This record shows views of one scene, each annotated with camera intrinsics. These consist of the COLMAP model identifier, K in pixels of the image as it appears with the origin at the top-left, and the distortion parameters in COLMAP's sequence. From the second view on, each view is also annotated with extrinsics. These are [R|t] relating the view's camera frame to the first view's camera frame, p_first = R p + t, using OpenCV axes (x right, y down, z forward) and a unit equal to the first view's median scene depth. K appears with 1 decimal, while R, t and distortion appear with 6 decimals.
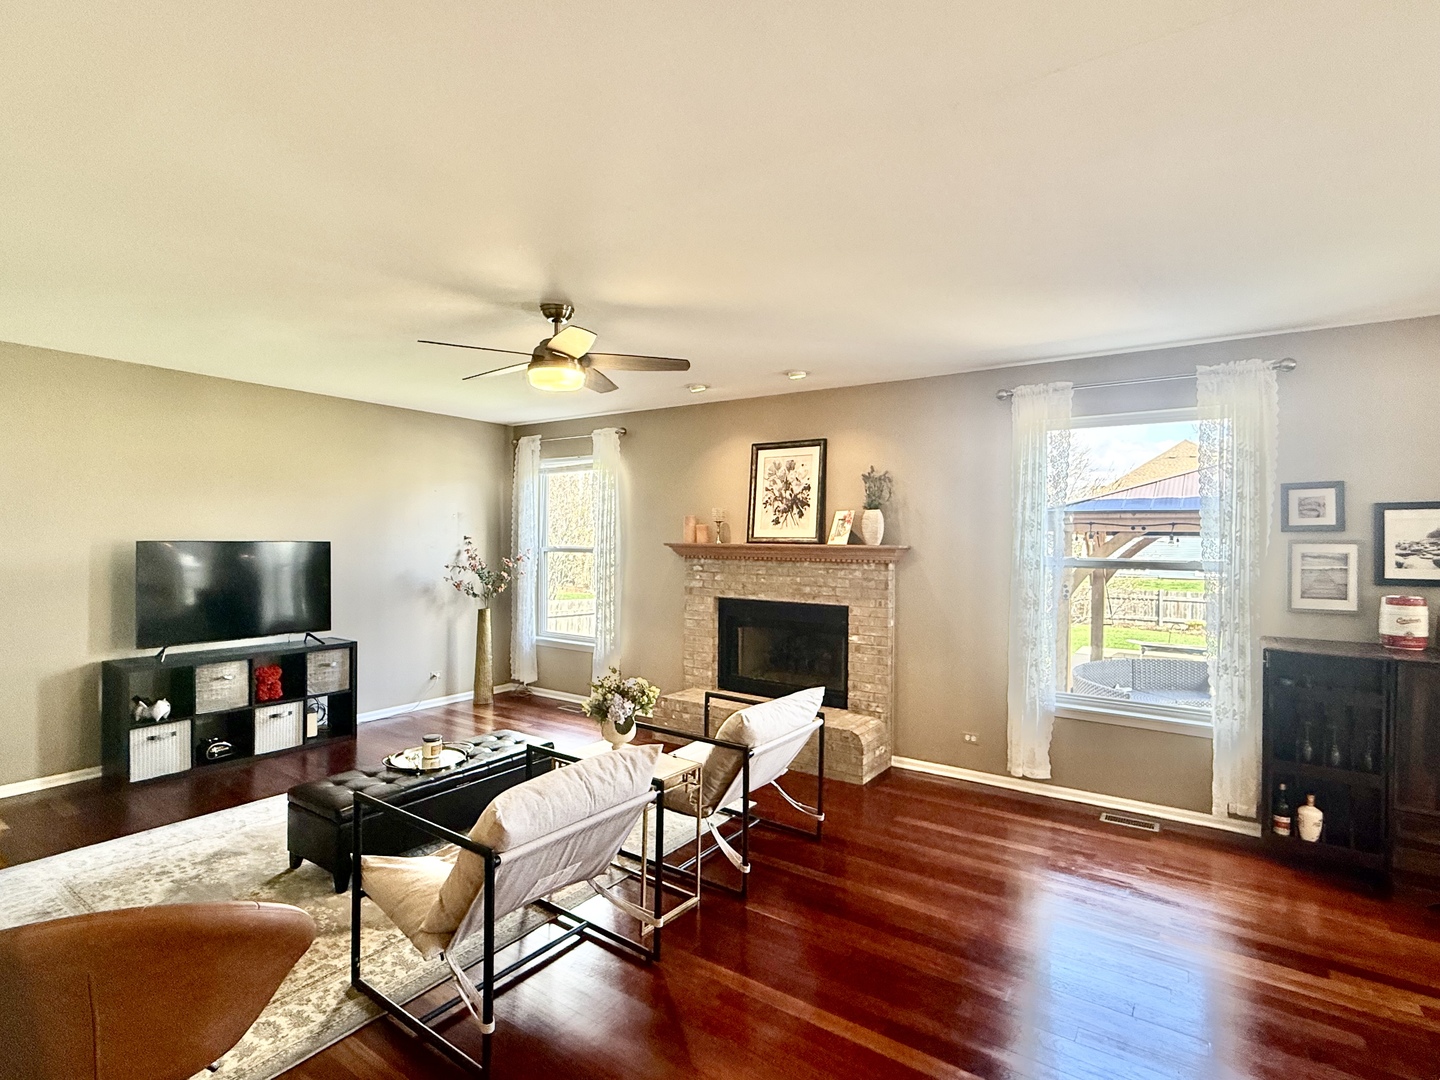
lens RADIAL K [[713.3, 0, 720.0], [0, 713.3, 540.0], [0, 0, 1]] dist [0.001156, -0.000218]
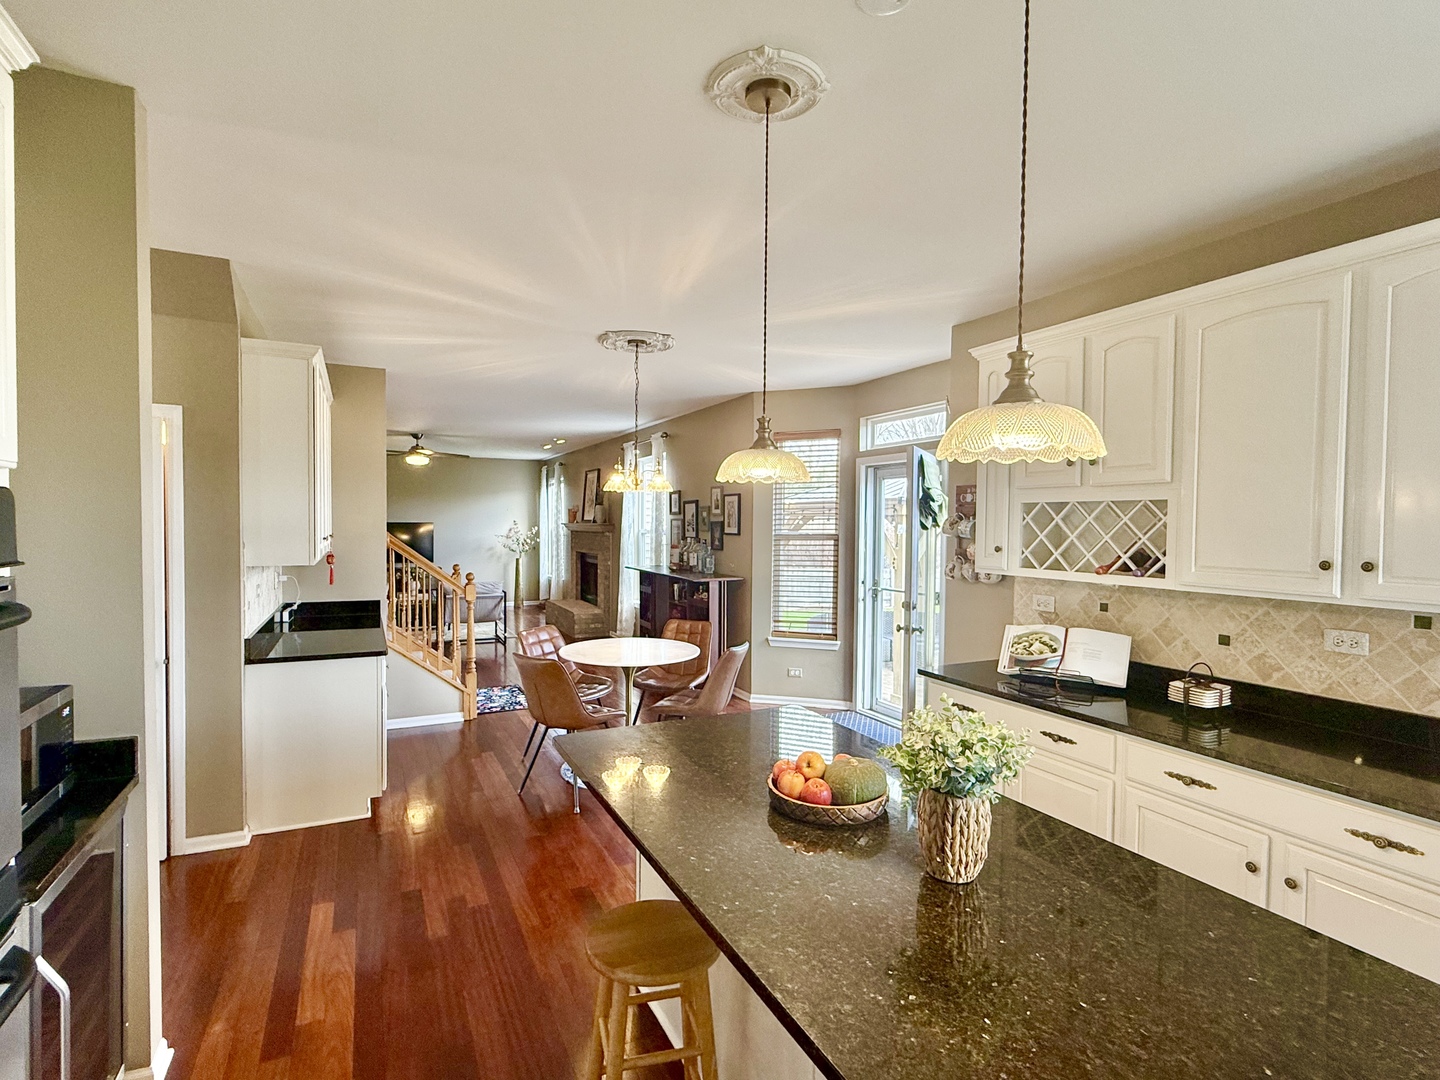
lens RADIAL K [[713.3, 0, 720.0], [0, 713.3, 540.0], [0, 0, 1]] dist [0.001156, -0.000218]
pose [[0.875243, 0.013324, -0.483499, 1.459528], [-0.008376, 0.999888, 0.012391, 0.025804], [0.483610, -0.006795, 0.875257, -0.557372]]
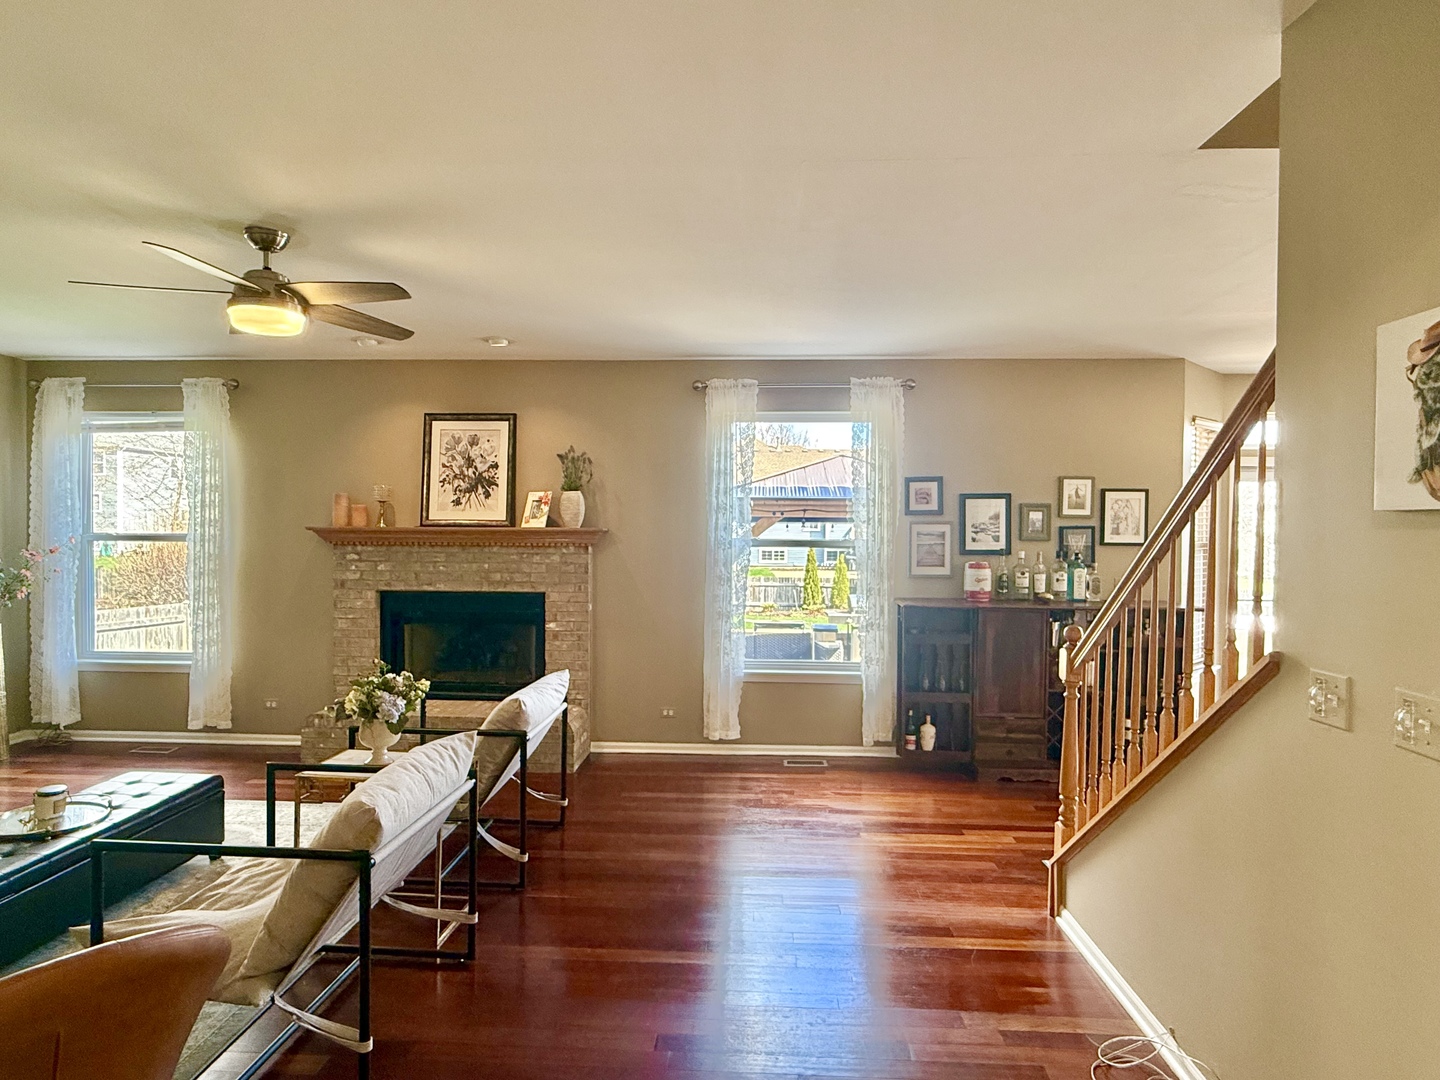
lens RADIAL K [[819.2, 0, 720.0], [0, 819.2, 540.0], [0, 0, 1]] dist [-0.001882, 0.000001]
pose [[0.849023, -0.008735, 0.528283, -0.207287], [0.002941, 0.999926, 0.011806, 0.011536], [-0.528347, -0.008470, 0.848986, -0.051149]]
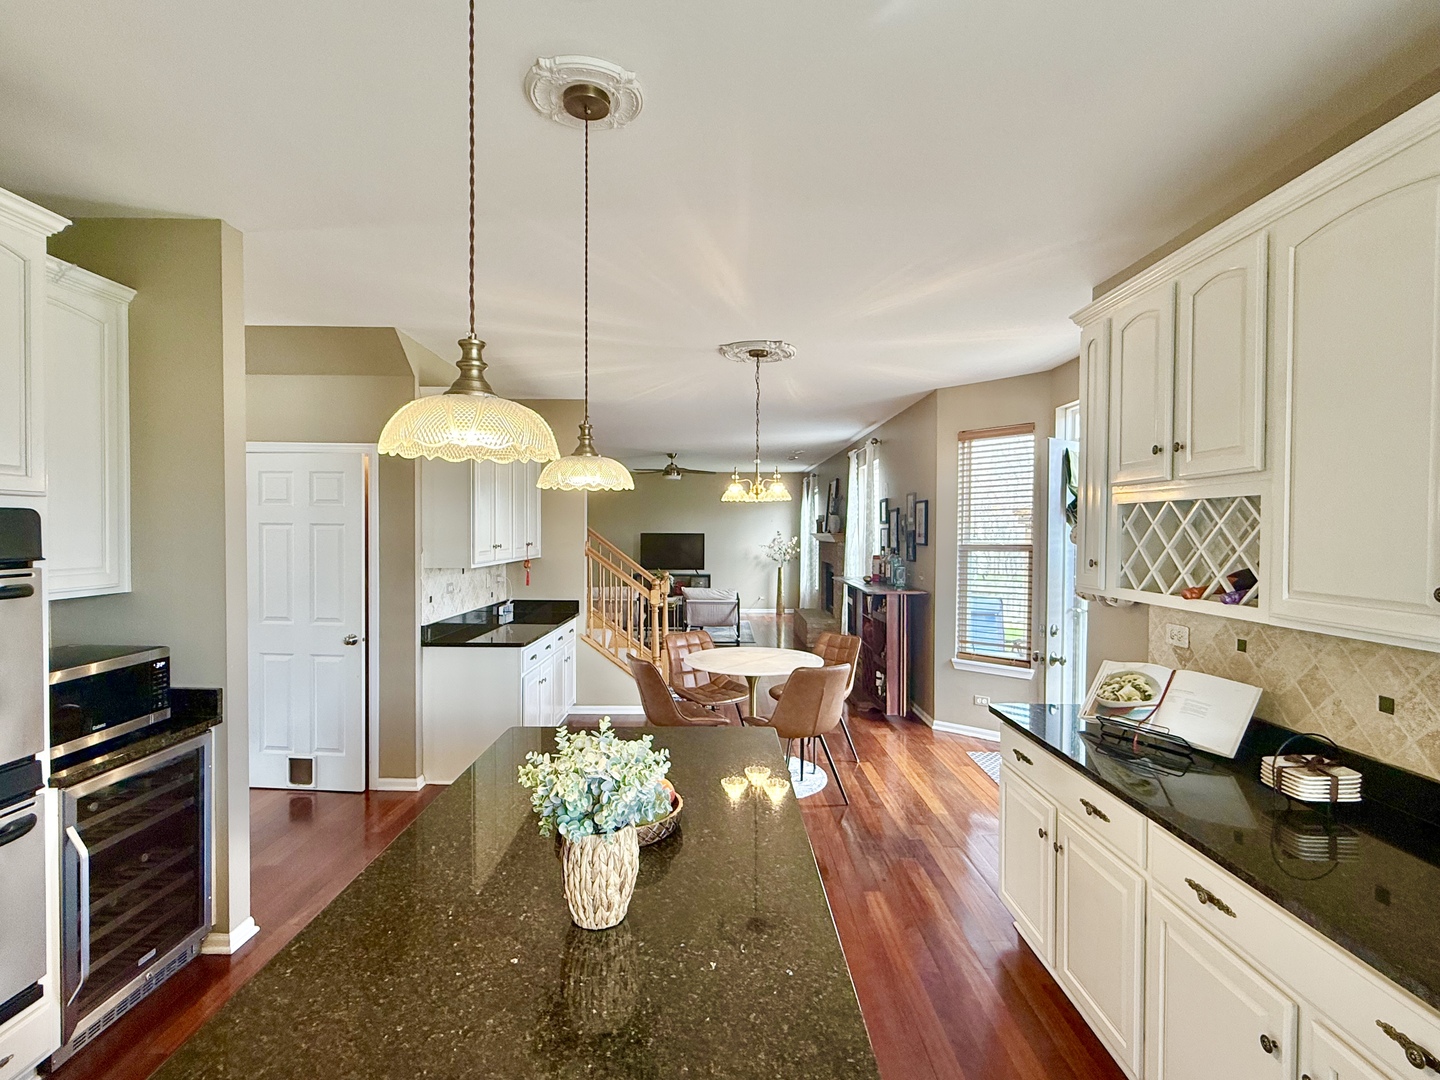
lens RADIAL K [[712.8, 0, 720.0], [0, 712.8, 540.0], [0, 0, 1]] dist [0.000792, -0.000515]
pose [[0.571241, 0.006832, -0.820754, 1.646608], [-0.009446, 0.999954, 0.001749, 0.024903], [0.820728, 0.006754, 0.571279, -0.368037]]
